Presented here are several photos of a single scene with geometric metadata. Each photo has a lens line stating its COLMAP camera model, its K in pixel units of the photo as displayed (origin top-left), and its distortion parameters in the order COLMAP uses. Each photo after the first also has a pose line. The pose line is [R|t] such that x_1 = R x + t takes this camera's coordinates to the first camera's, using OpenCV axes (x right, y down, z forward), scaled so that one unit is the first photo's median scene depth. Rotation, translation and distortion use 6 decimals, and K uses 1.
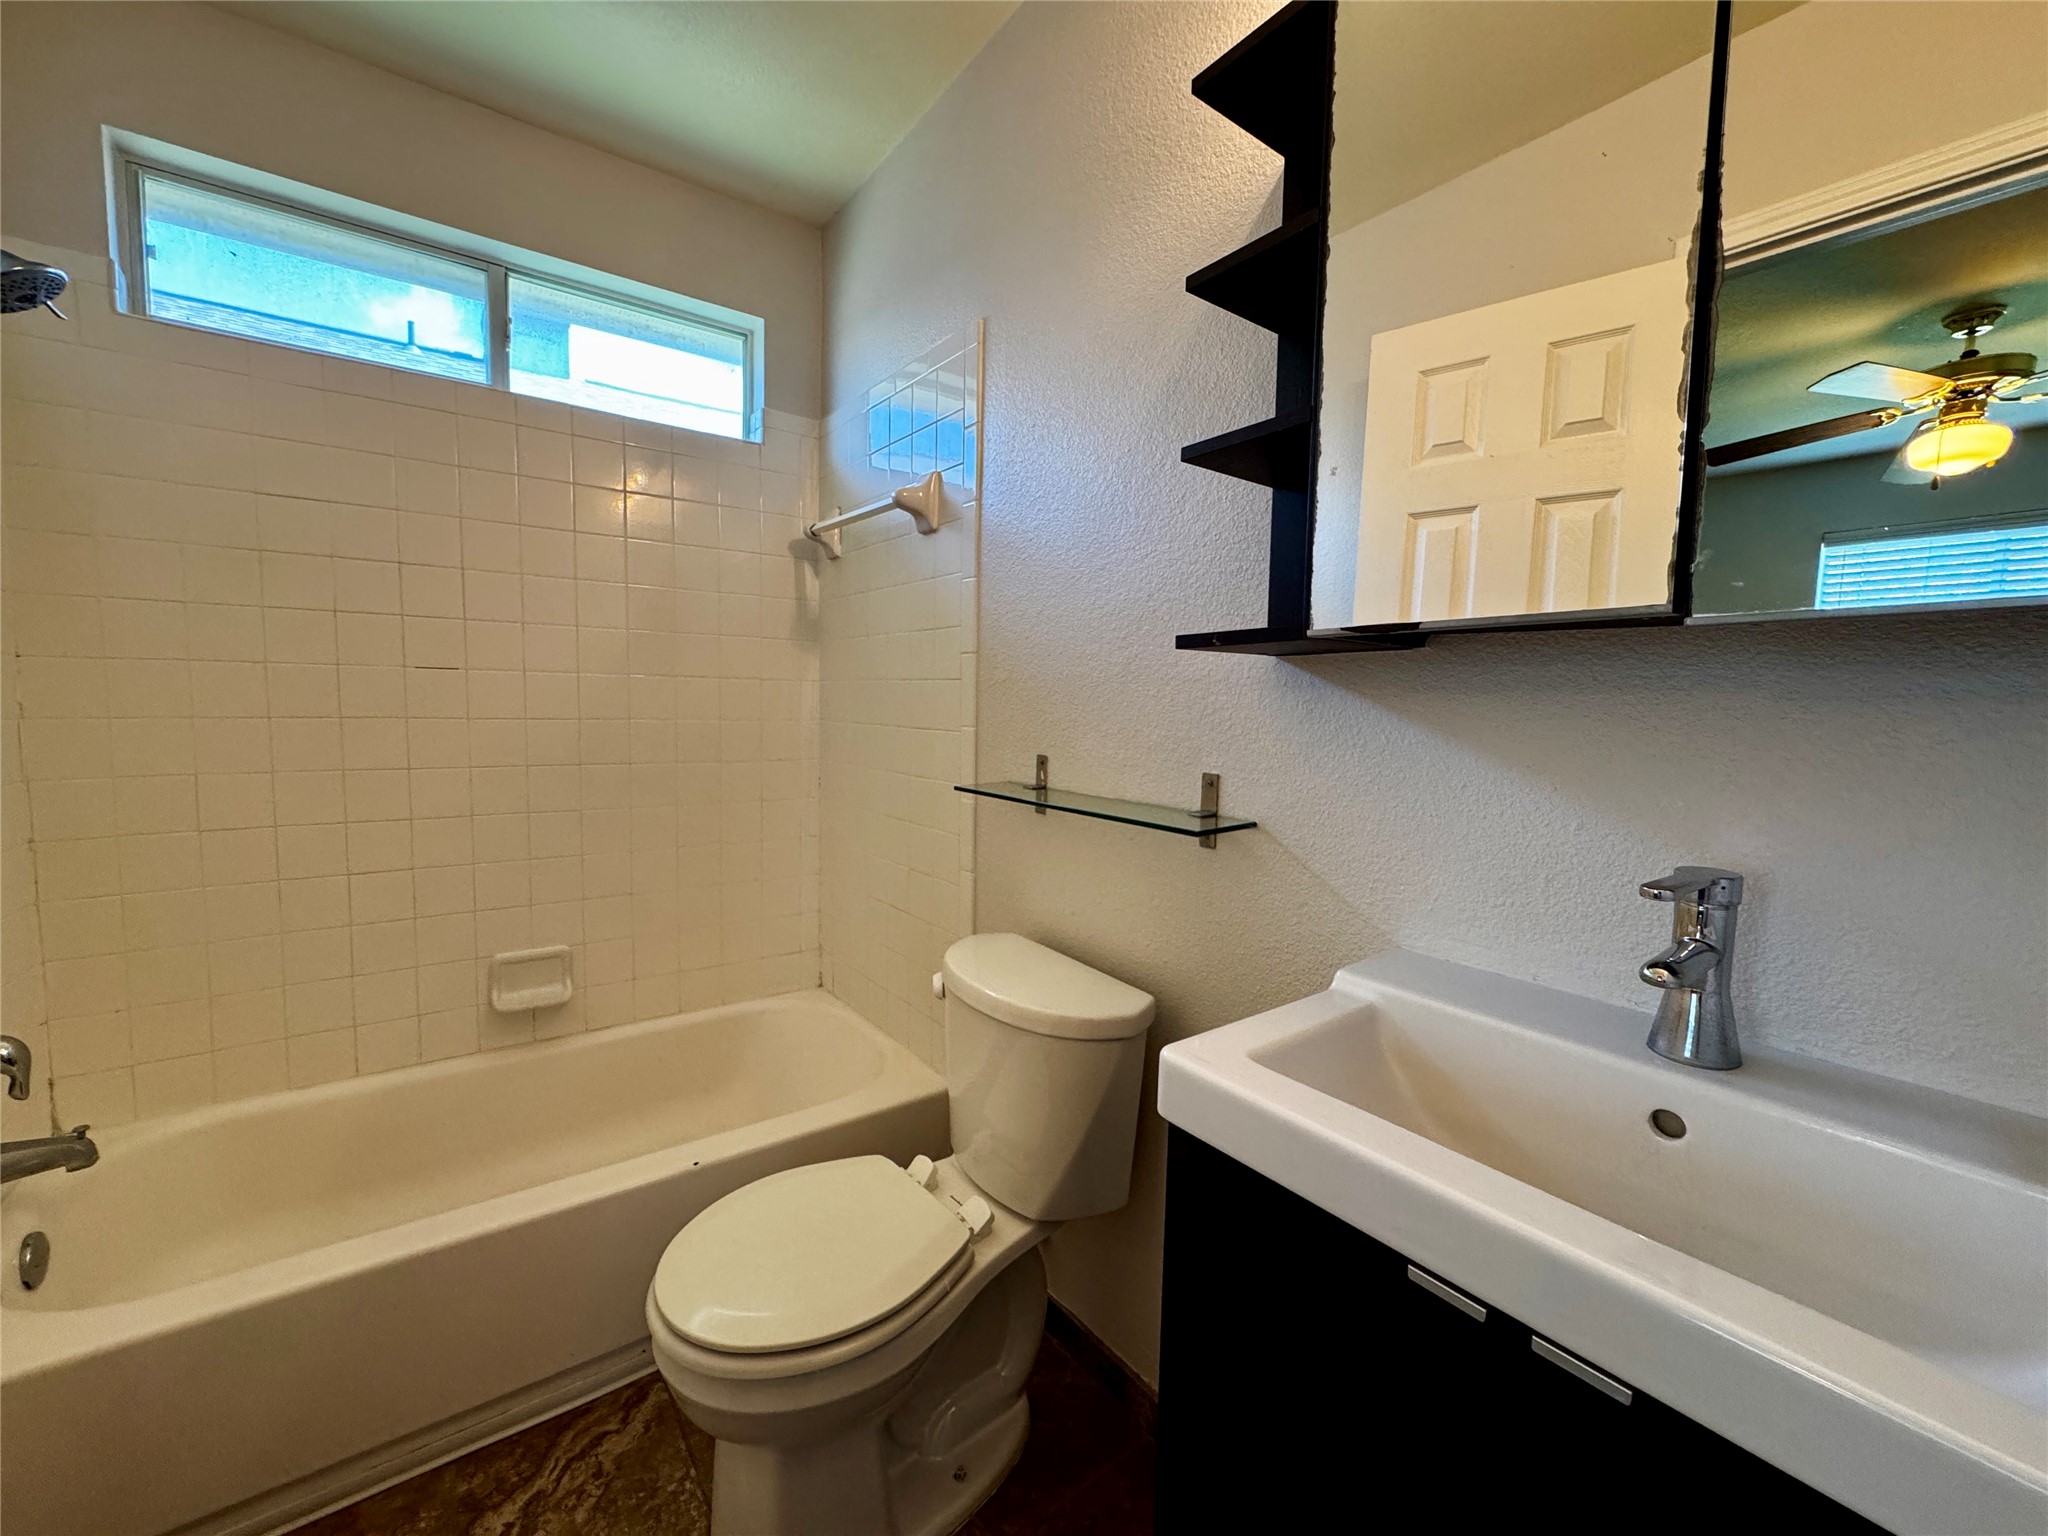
lens RADIAL K [[817.2, 0, 1014.7], [0, 817.2, 768.7], [0, 0, 1]] dist [-0.004462, -0.002124]
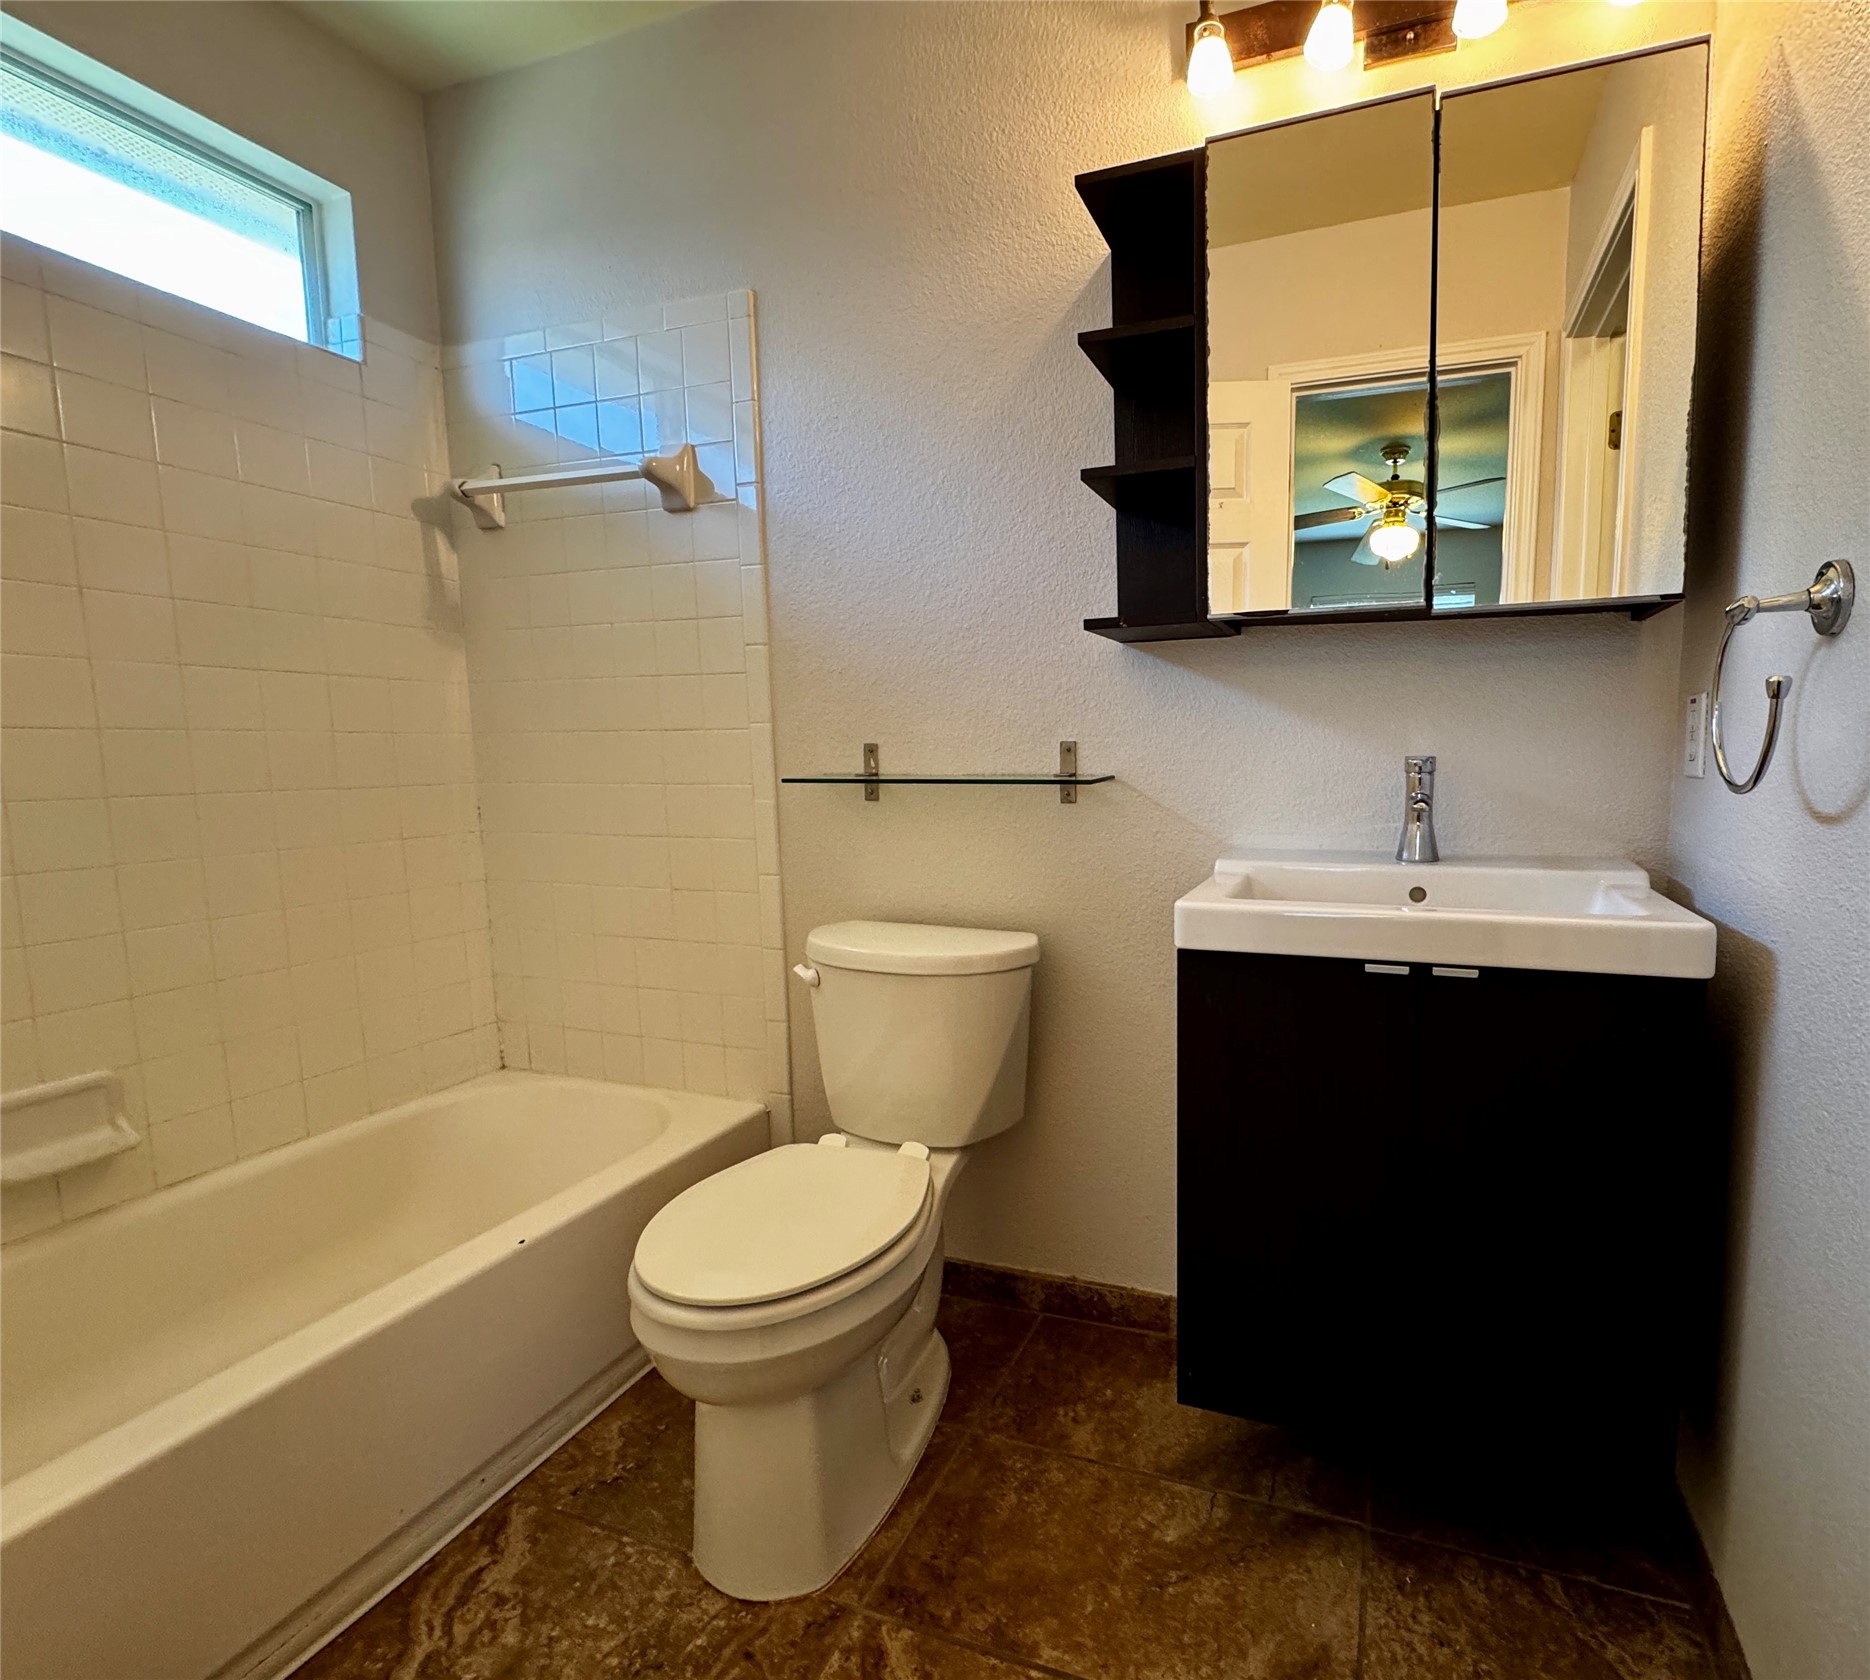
lens RADIAL K [[923.2, 0, 1091.7], [0, 923.2, 851.8], [0, 0, 1]] dist [-0.006026, -0.001242]
pose [[0.808317, -0.088455, 0.582065, -0.390106], [0.073819, 0.996074, 0.048858, 0.075250], [-0.584102, 0.003475, 0.811673, -0.098158]]
